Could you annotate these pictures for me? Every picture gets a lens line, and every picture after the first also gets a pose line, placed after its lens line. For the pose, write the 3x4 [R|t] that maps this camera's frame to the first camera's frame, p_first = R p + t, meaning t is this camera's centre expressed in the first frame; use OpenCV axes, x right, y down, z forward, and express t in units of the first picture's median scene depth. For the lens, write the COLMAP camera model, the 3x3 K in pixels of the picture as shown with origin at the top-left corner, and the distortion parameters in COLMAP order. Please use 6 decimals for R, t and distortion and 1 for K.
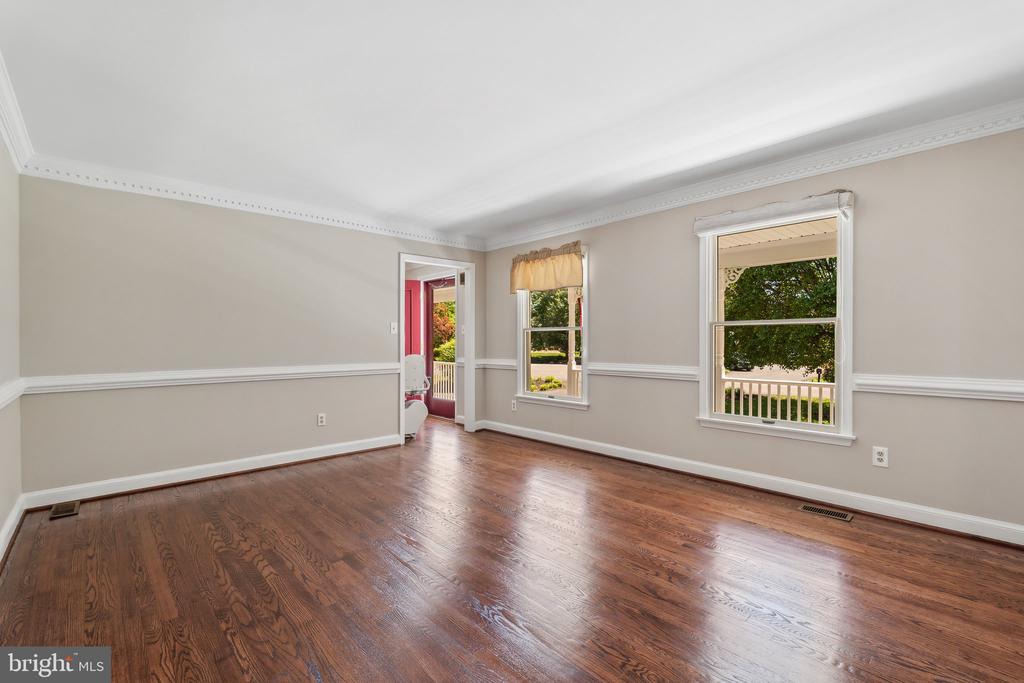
lens RADIAL K [[456.5, 0, 518.2], [0, 456.5, 343.0], [0, 0, 1]] dist [-0.000887, -0.000244]
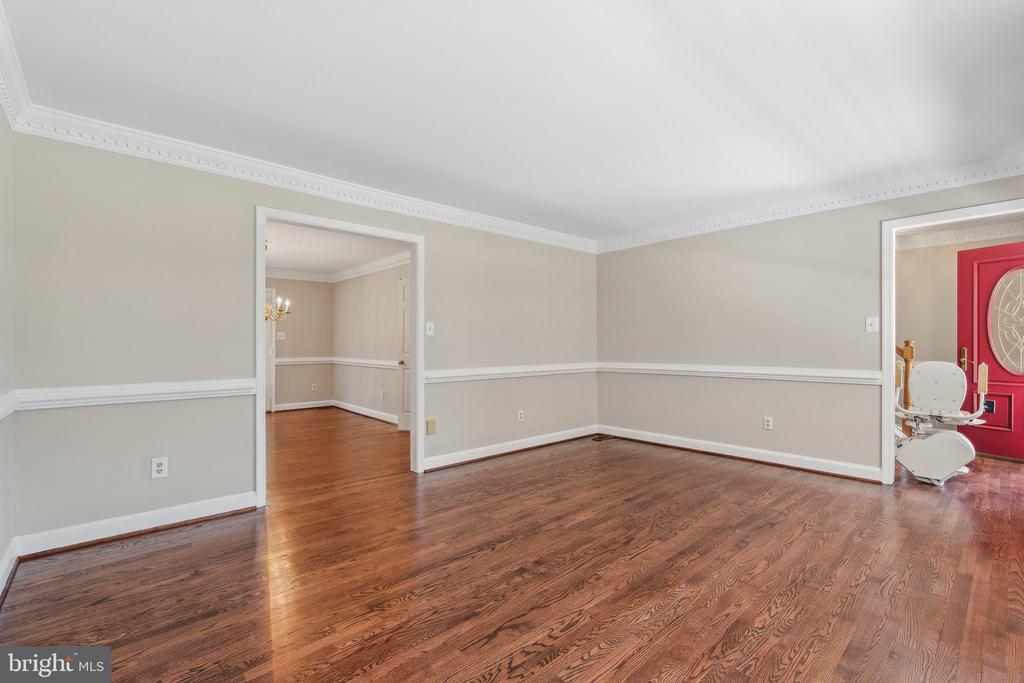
lens RADIAL K [[456.4, 0, 507.8], [0, 456.4, 346.3], [0, 0, 1]] dist [0.001666, 0.000384]
pose [[-0.023825, 0.010426, -0.999662, 0.924612], [0.002560, 0.999943, 0.010368, -0.011476], [0.999713, -0.002312, -0.023850, 0.788628]]
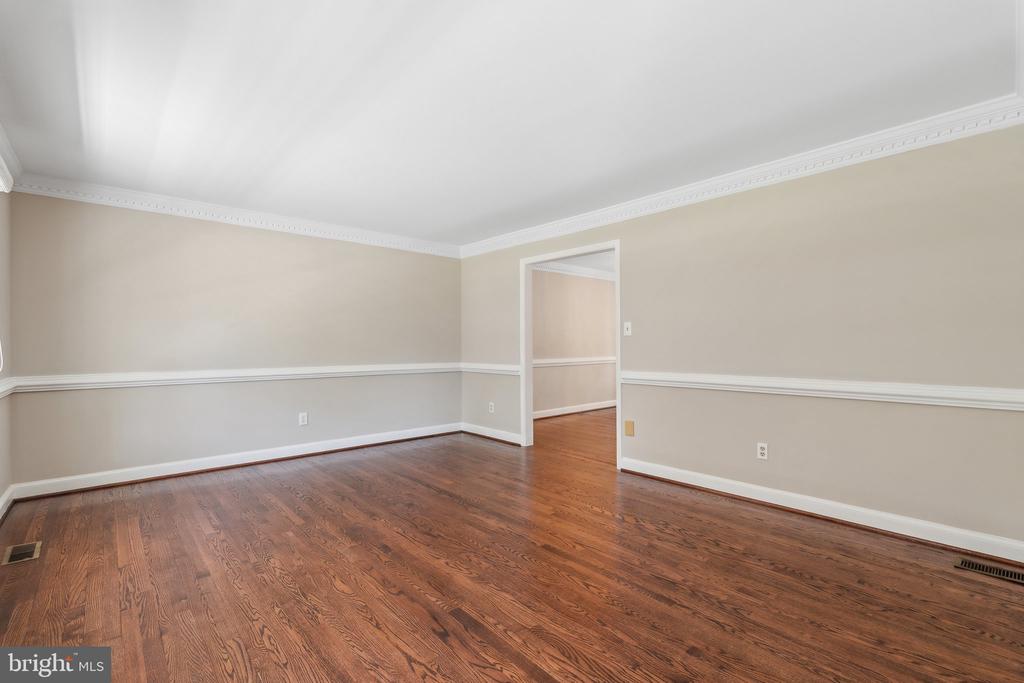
lens RADIAL K [[457.1, 0, 509.9], [0, 457.1, 340.1], [0, 0, 1]] dist [-0.000444, -0.000046]
pose [[-0.999465, 0.008135, 0.031691, -0.283199], [0.007702, 0.999876, -0.013745, 0.000566], [-0.031799, -0.013494, -0.999403, 2.054217]]
